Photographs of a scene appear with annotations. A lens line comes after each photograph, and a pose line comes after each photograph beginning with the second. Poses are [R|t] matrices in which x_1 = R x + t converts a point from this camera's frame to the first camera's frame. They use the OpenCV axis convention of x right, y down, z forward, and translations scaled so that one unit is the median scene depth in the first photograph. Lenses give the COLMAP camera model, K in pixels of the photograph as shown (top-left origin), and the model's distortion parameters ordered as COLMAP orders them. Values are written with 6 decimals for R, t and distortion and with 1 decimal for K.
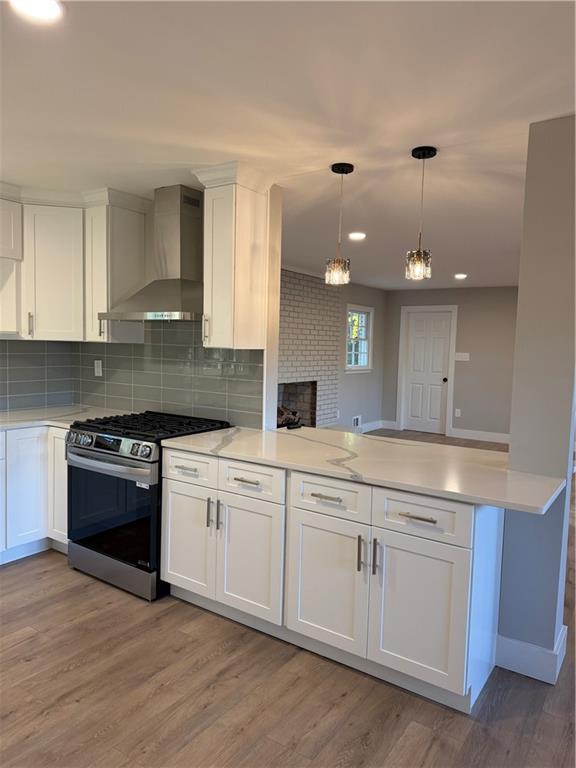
lens RADIAL K [[540.3, 0, 294.3], [0, 540.3, 382.4], [0, 0, 1]] dist [0.043391, -0.063288]
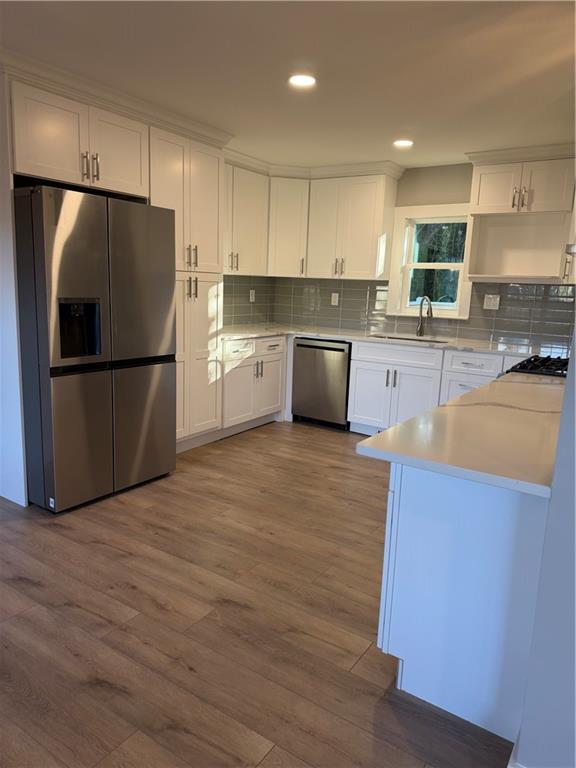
lens RADIAL K [[540.3, 0, 286.5], [0, 540.3, 388.0], [0, 0, 1]] dist [0.043391, -0.063288]
pose [[-0.007839, 0.162375, -0.986698, 0.297633], [-0.110023, 0.980597, 0.162245, 0.005812], [0.993898, 0.109831, 0.010178, 0.207087]]
